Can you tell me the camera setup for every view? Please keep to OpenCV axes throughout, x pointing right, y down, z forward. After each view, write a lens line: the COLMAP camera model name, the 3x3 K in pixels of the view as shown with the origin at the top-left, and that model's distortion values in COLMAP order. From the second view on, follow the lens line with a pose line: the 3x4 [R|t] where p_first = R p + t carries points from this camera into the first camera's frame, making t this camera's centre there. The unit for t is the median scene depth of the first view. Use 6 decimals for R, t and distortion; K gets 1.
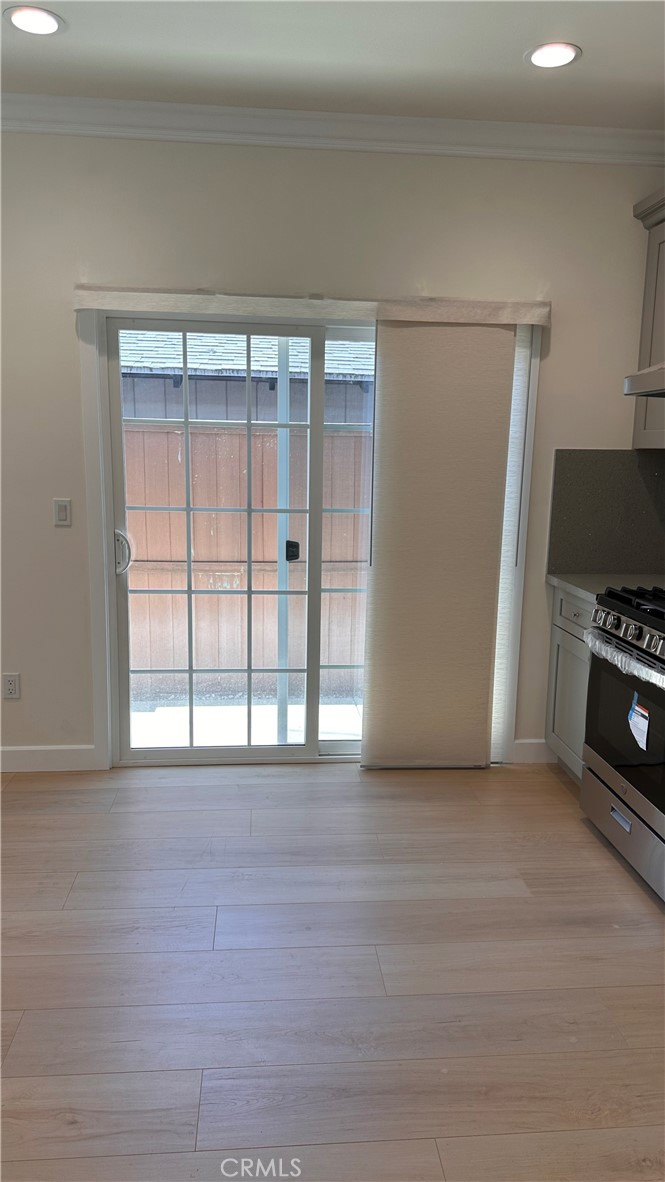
lens RADIAL K [[821.8, 0, 331.6], [0, 821.8, 595.0], [0, 0, 1]] dist [0.002302, -0.000386]
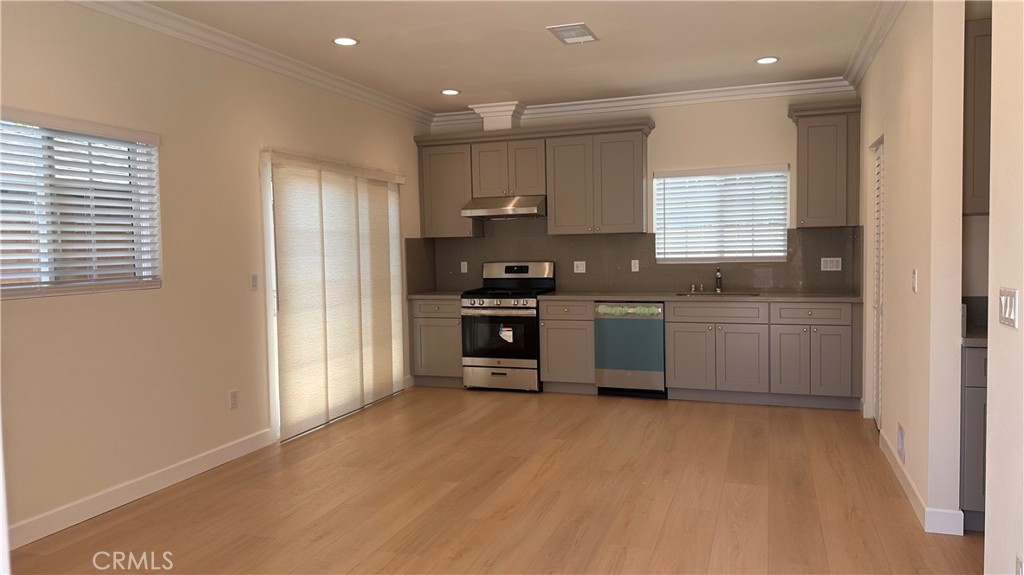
lens RADIAL K [[711.9, 0, 512.0], [0, 711.9, 287.5], [0, 0, 1]] dist [0.002302, -0.000386]
pose [[0.417262, -0.081789, 0.905098, -1.344093], [0.189303, 0.981918, 0.001460, 0.003148], [-0.888851, 0.170729, 0.425200, -0.043072]]
